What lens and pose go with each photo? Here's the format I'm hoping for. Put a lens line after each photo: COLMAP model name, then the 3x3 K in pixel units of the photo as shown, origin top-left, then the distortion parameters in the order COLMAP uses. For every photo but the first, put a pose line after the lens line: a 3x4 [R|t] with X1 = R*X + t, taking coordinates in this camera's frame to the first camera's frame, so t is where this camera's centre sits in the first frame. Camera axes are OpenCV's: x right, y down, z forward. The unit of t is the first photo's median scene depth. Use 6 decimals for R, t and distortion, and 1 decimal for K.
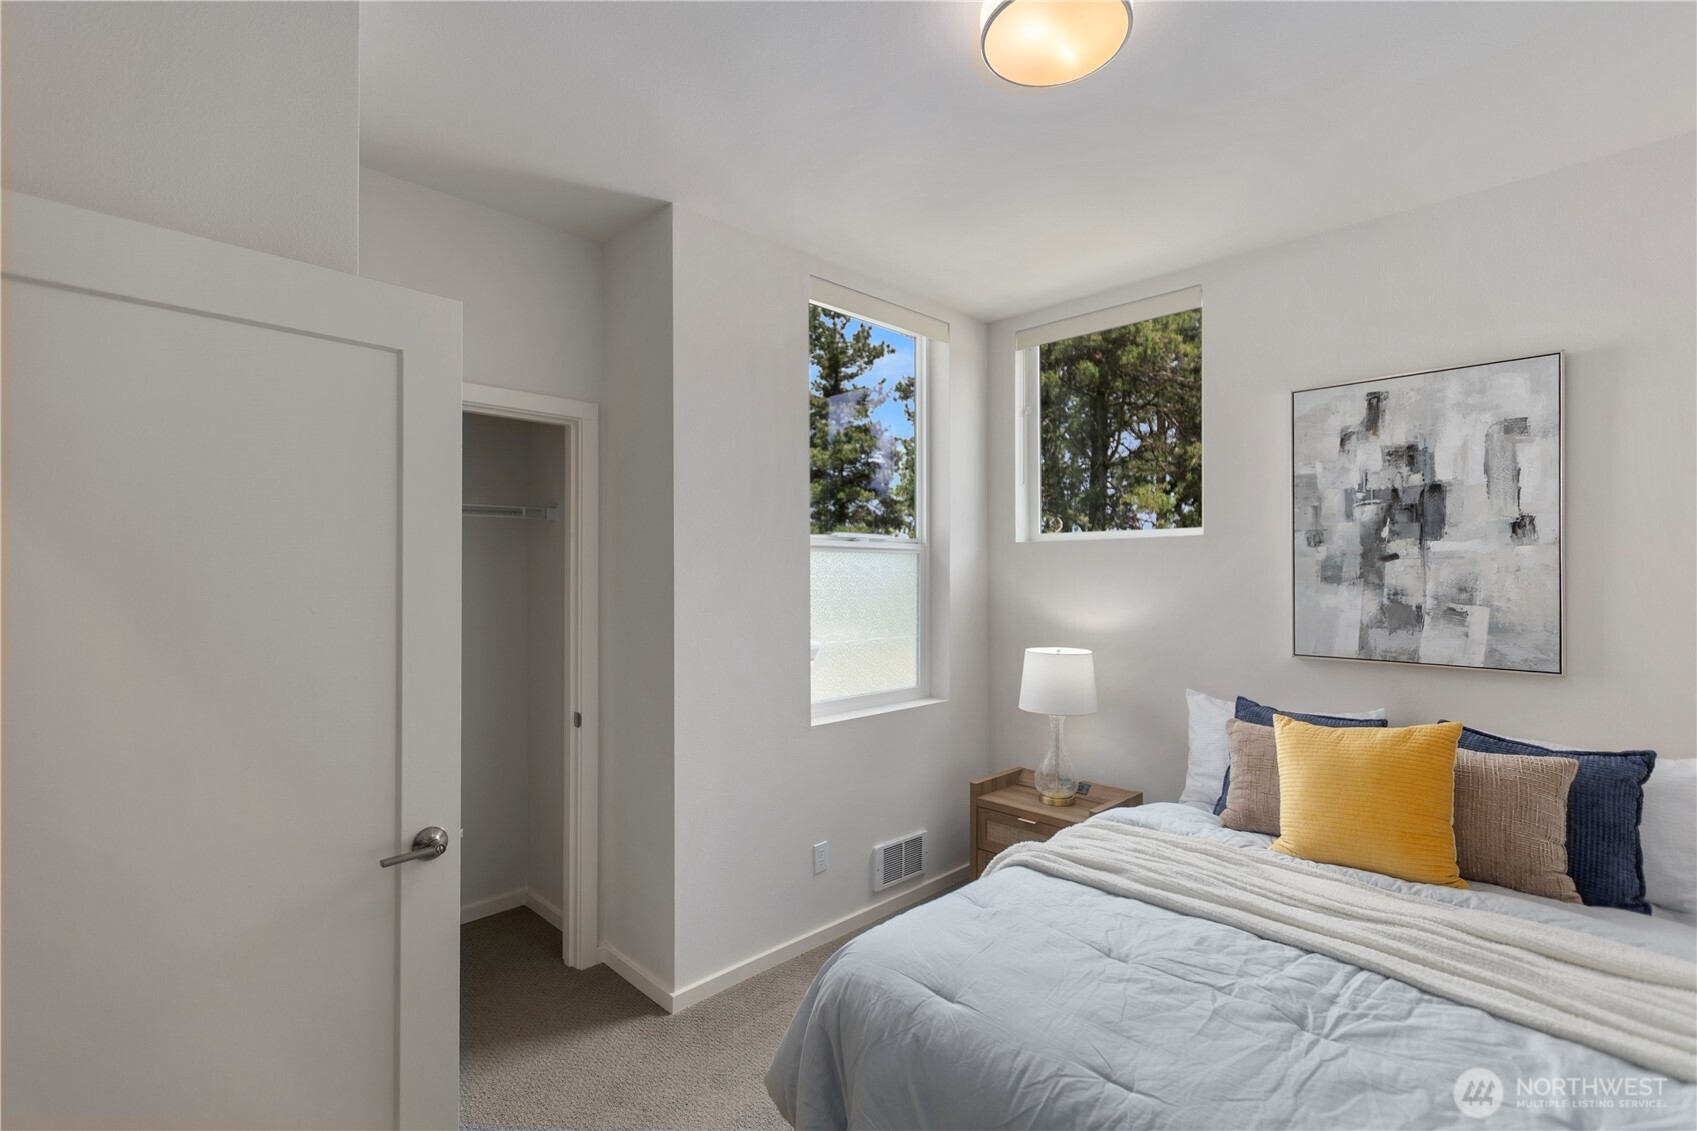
lens RADIAL K [[763.8, 0, 854.7], [0, 763.8, 569.7], [0, 0, 1]] dist [0.003680, -0.001410]
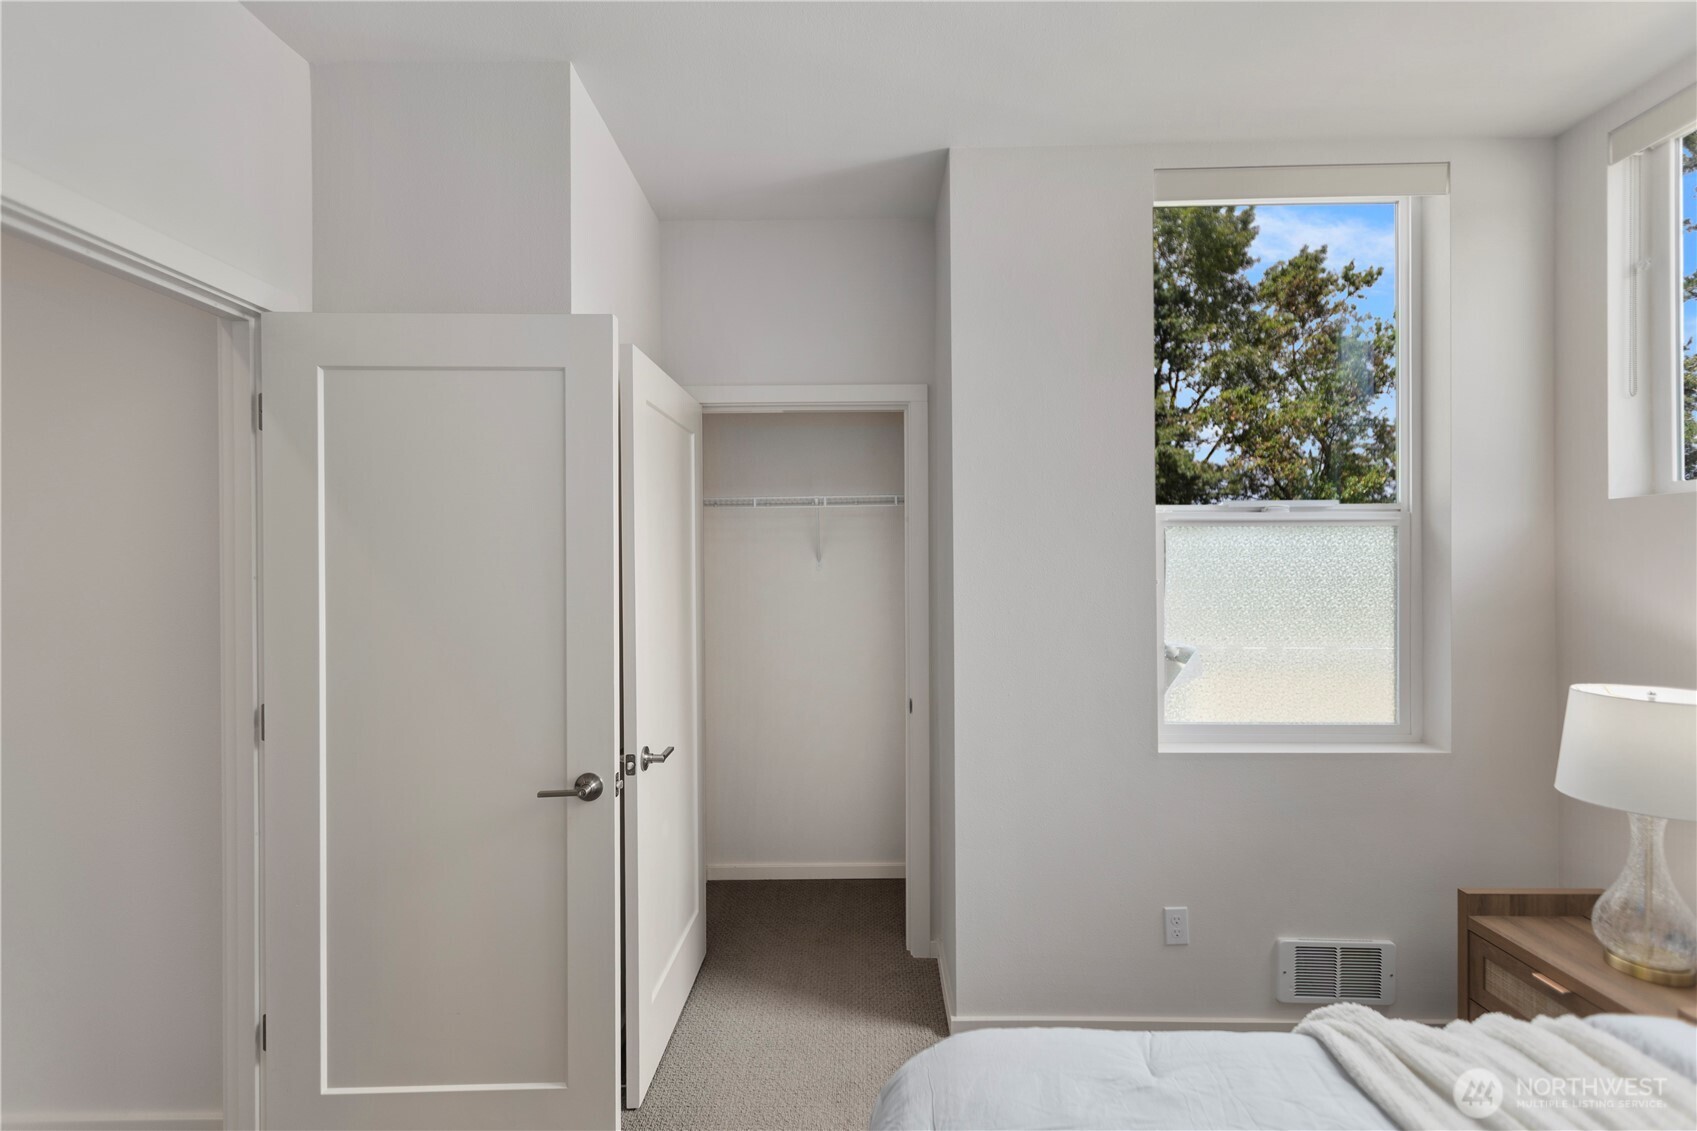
lens RADIAL K [[763.8, 0, 854.8], [0, 763.8, 565.5], [0, 0, 1]] dist [0.003680, -0.001410]
pose [[0.700967, -0.003142, -0.713186, 0.327090], [0.007559, 0.999967, 0.003024, 0.012075], [0.713153, -0.007511, 0.700968, 0.278003]]
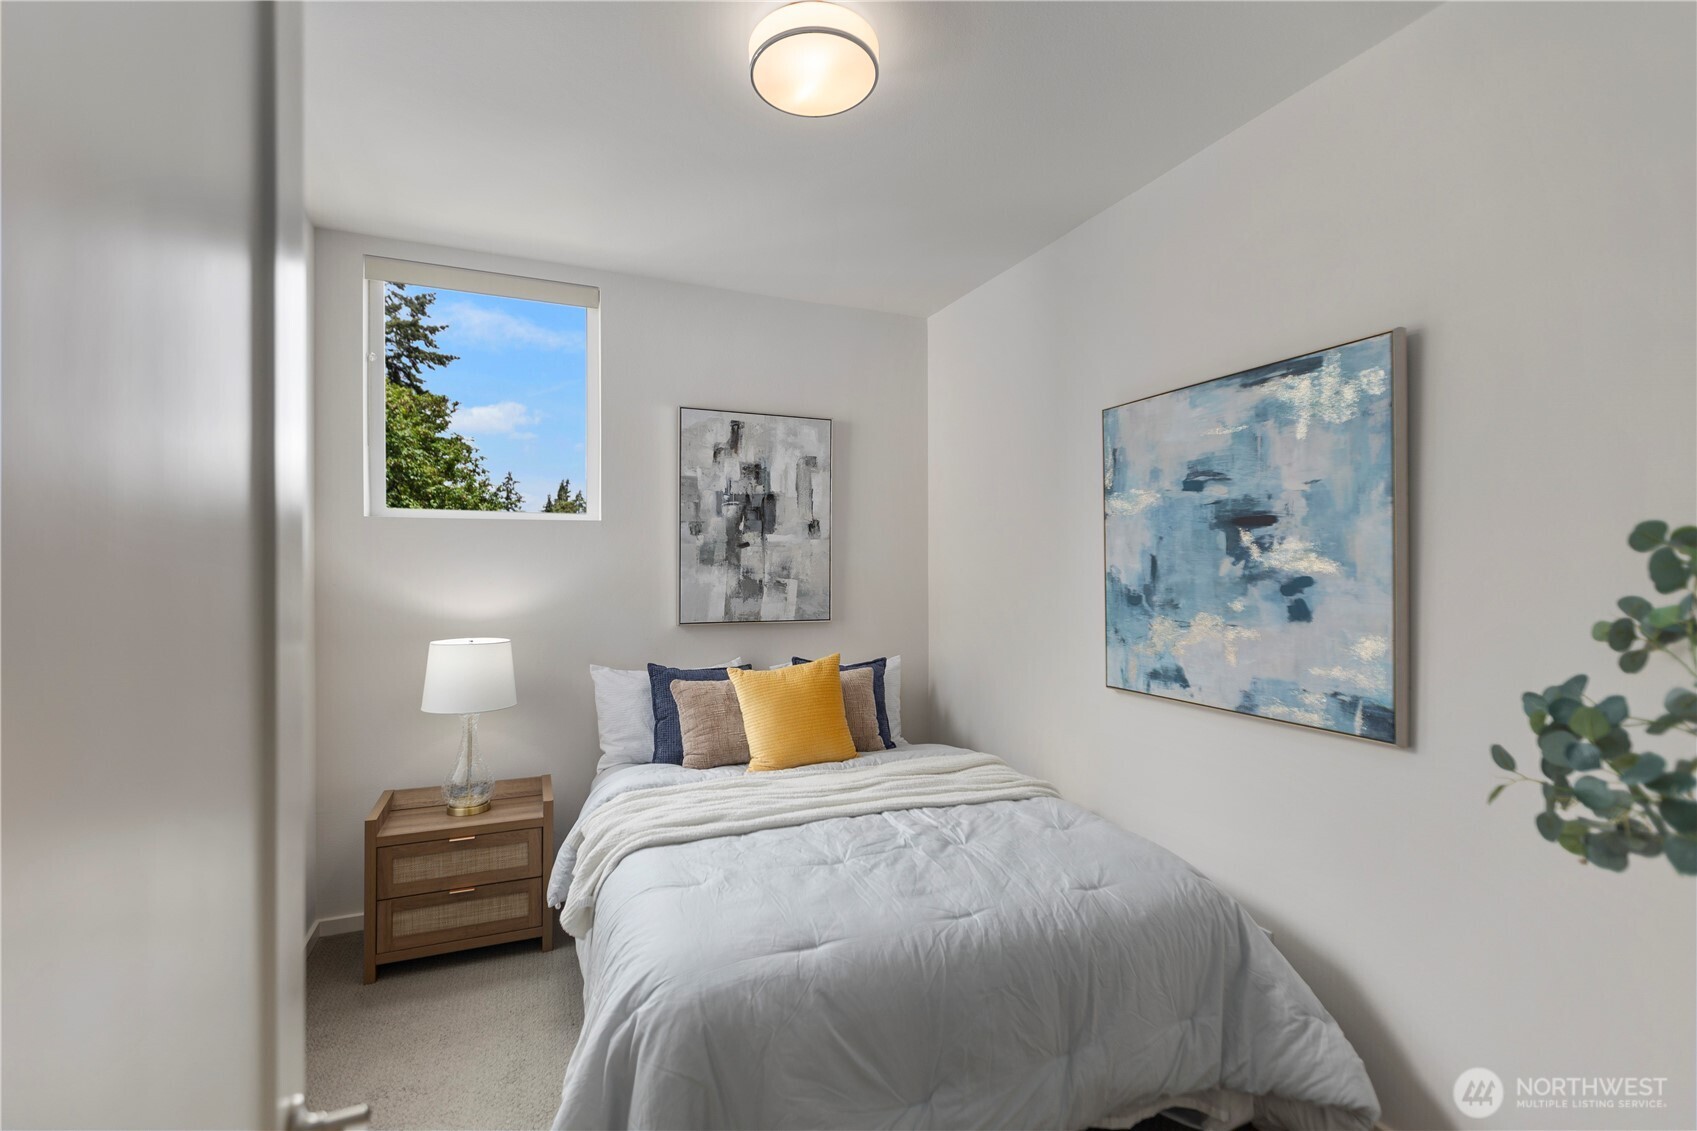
lens RADIAL K [[763.8, 0, 835.1], [0, 763.8, 570.3], [0, 0, 1]] dist [0.003680, -0.001410]
pose [[0.387072, -0.003072, 0.922044, -0.494890], [-0.005413, 0.999970, 0.005604, 0.020492], [-0.922034, -0.007160, 0.387043, 0.334010]]
